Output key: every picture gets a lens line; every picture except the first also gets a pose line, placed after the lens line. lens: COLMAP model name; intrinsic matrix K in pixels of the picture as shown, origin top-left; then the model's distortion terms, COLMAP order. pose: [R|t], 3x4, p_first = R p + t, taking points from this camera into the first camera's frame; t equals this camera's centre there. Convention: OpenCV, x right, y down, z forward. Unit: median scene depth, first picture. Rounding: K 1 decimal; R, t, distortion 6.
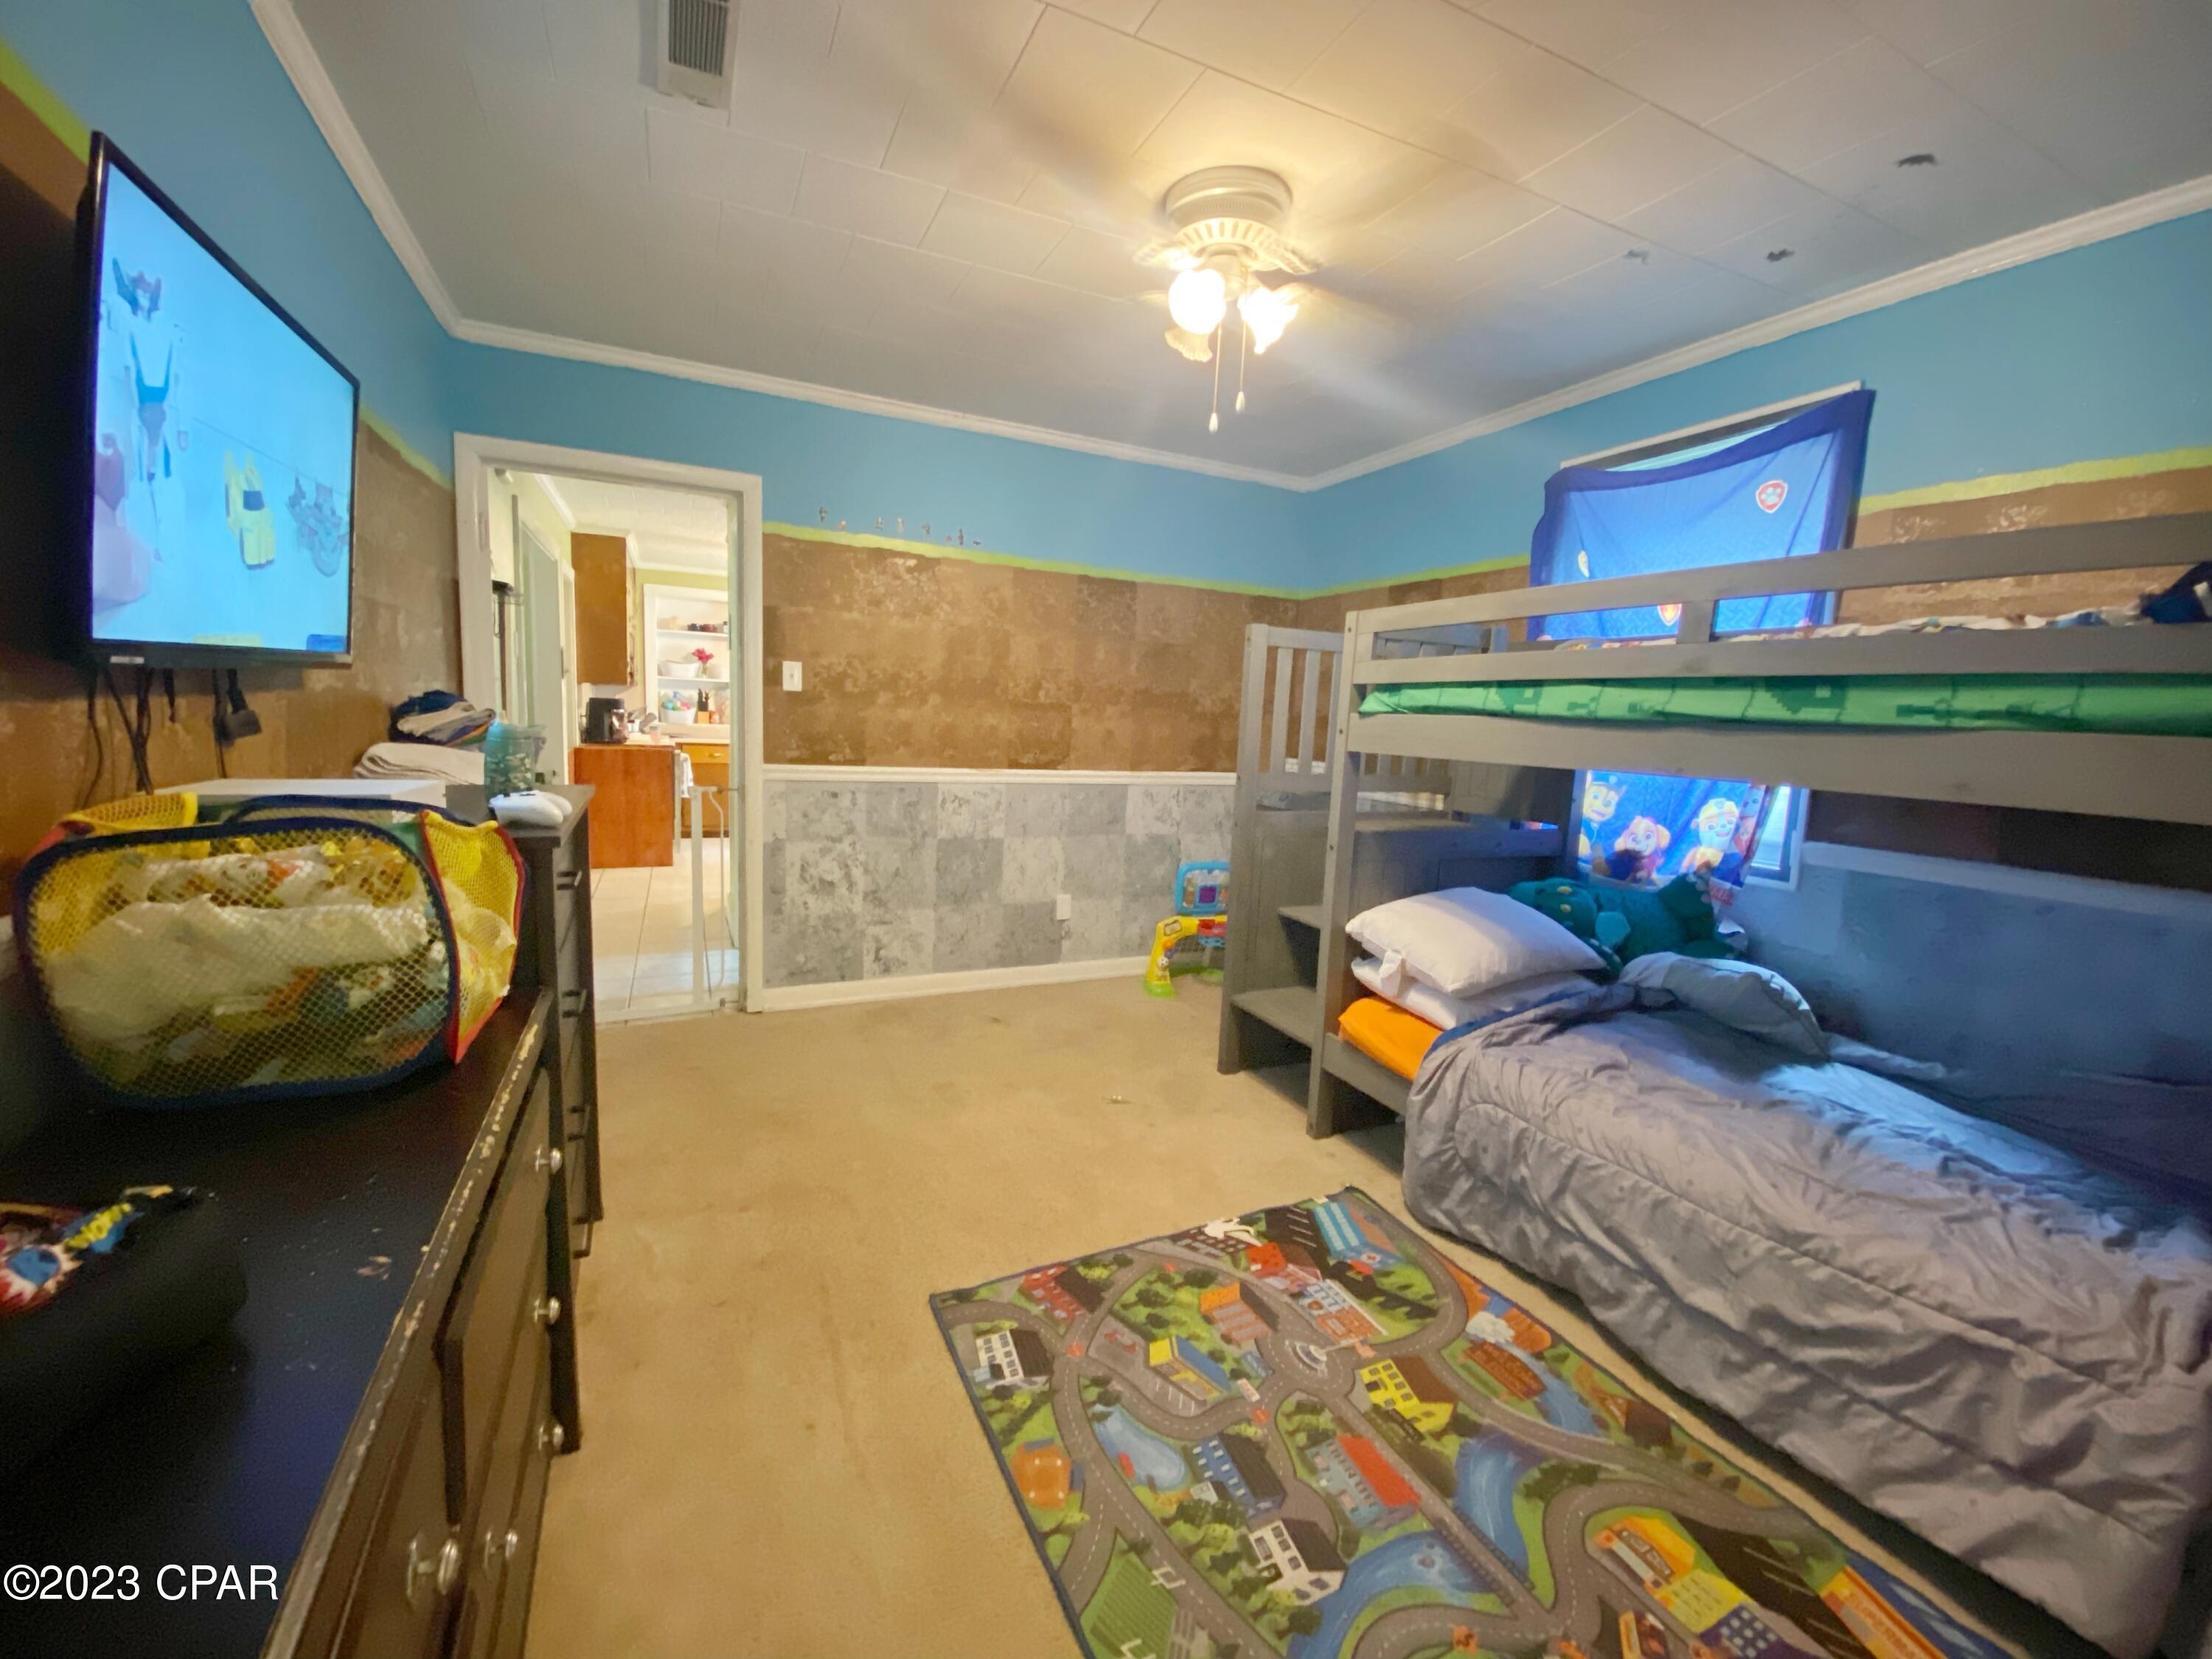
lens RADIAL K [[903.1, 0, 1101.3], [0, 903.1, 822.8], [0, 0, 1]] dist [0.034058, -0.027578]
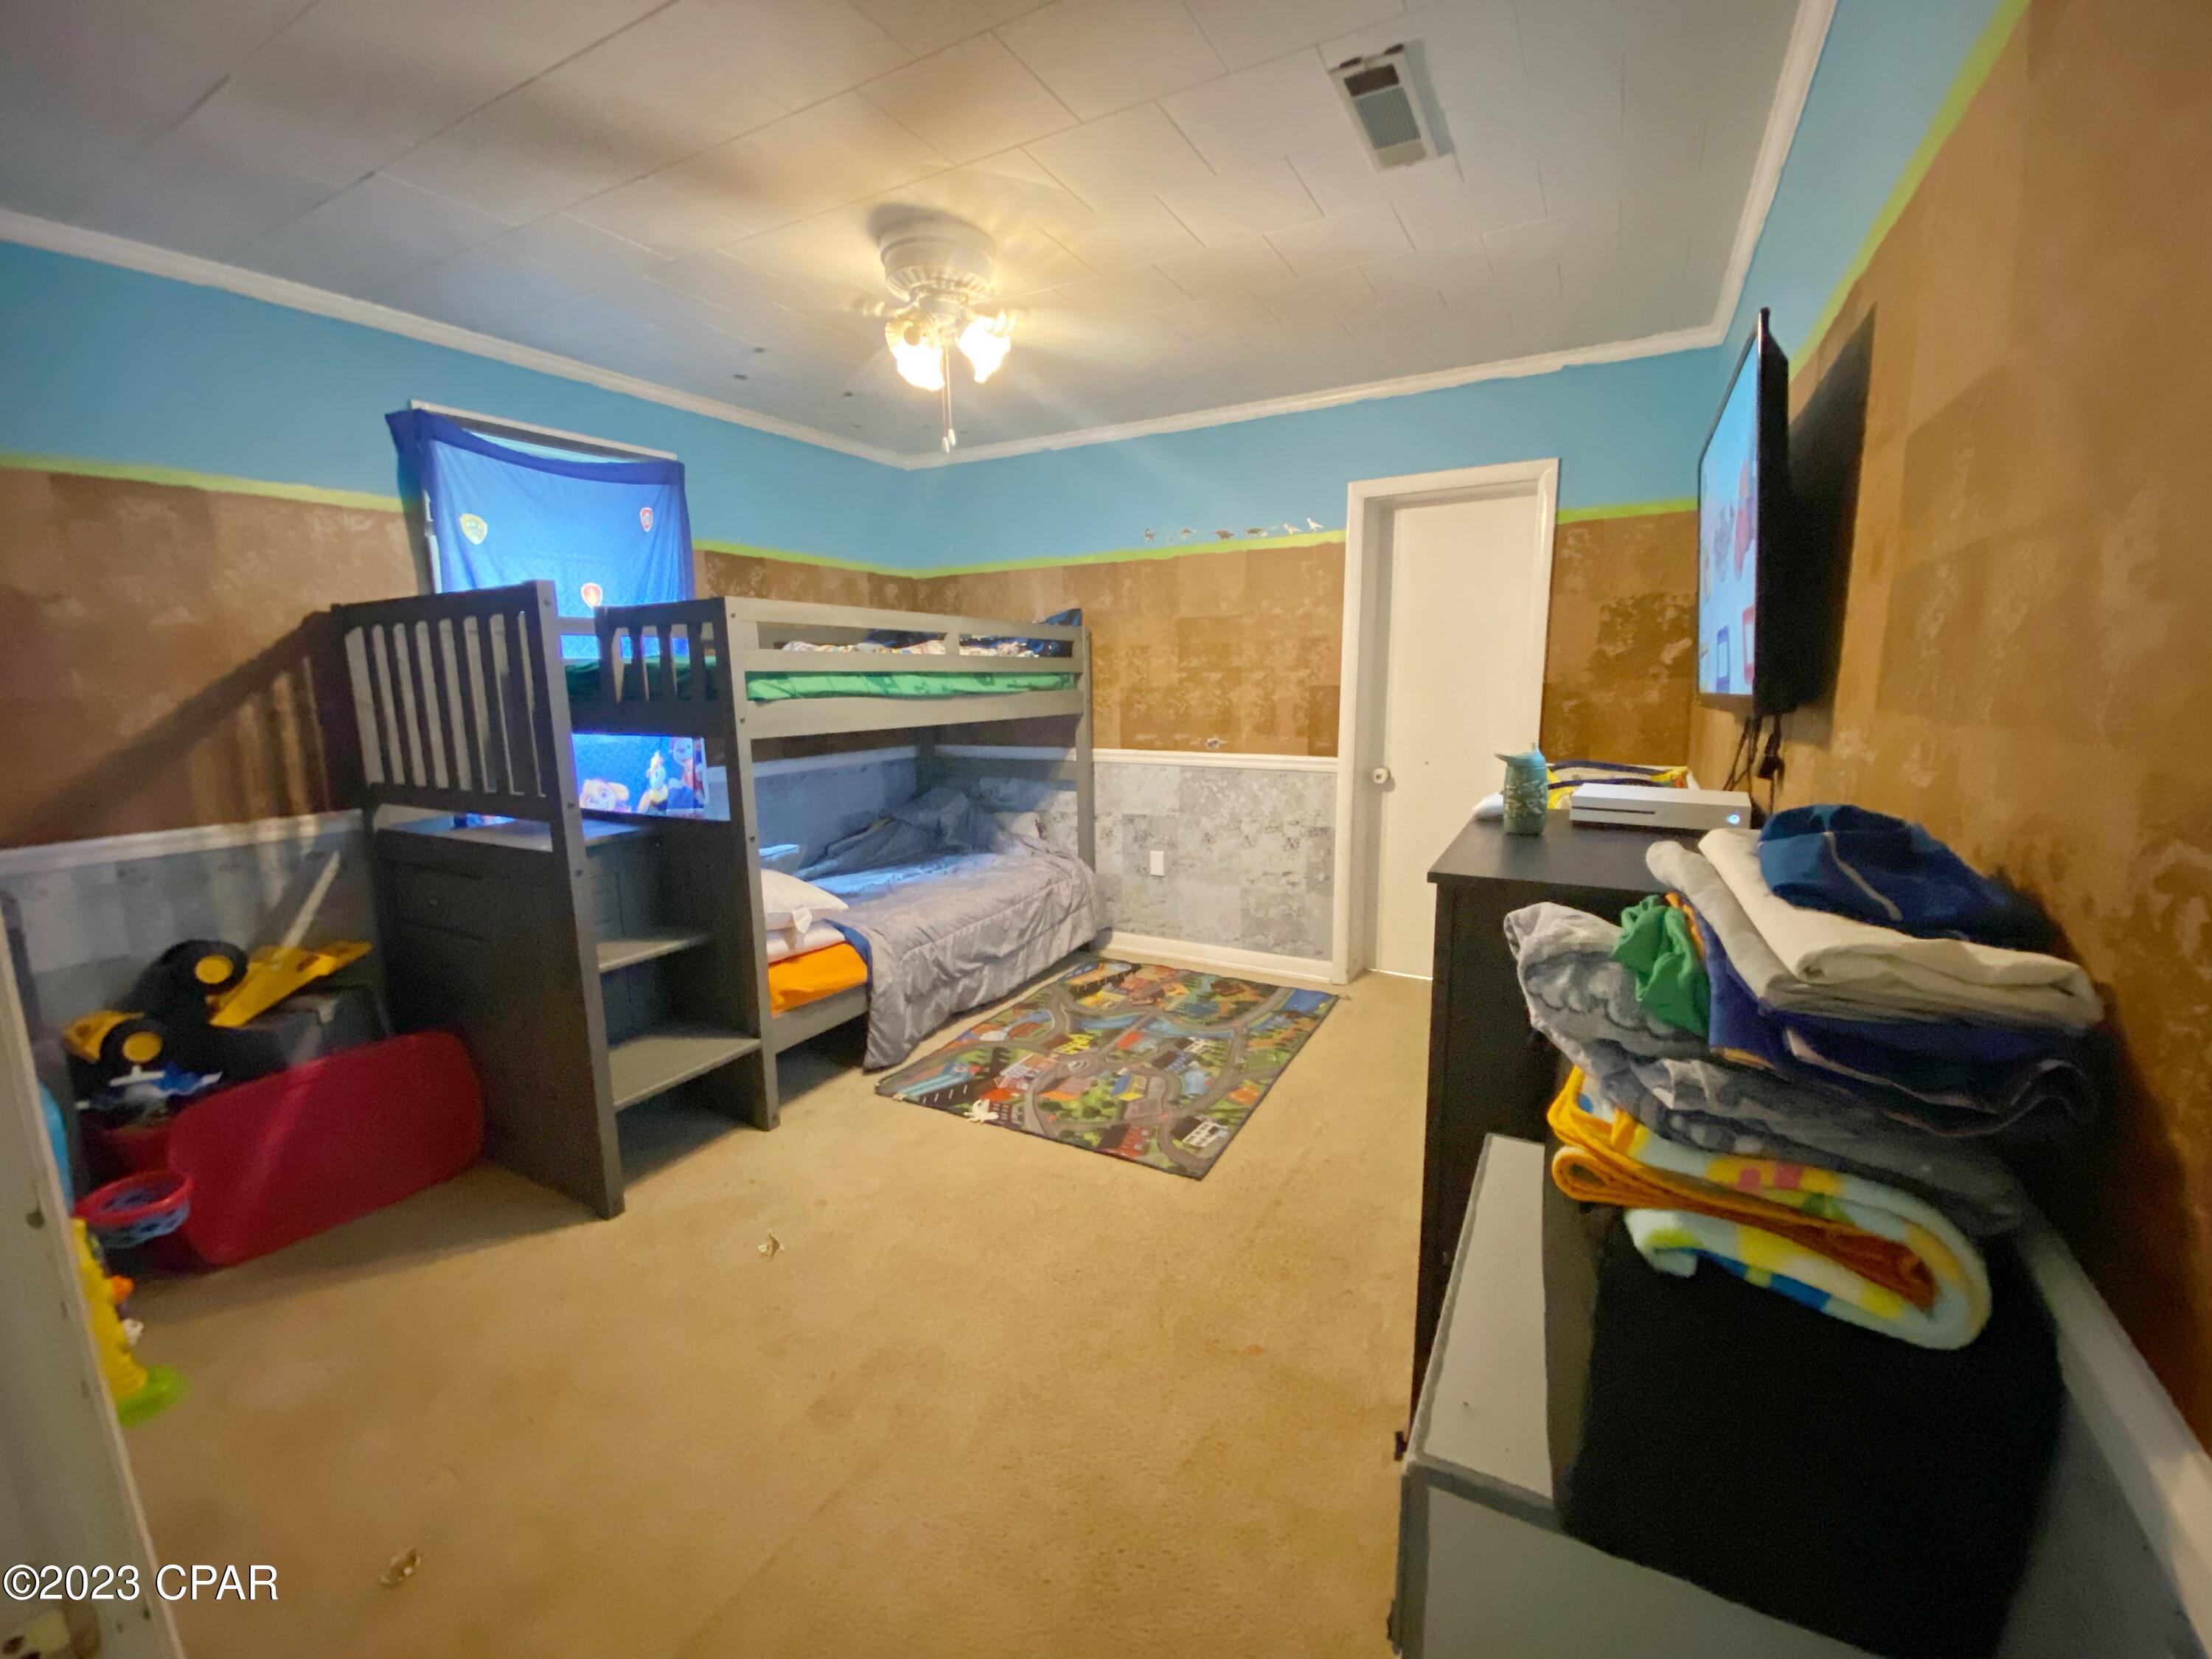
lens RADIAL K [[903.1, 0, 1101.3], [0, 903.1, 822.8], [0, 0, 1]] dist [0.034058, -0.027578]
pose [[-0.598768, -0.160435, 0.784689, -1.076388], [0.084629, 0.961574, 0.261178, -0.311242], [-0.796438, 0.222792, -0.562183, 1.811018]]
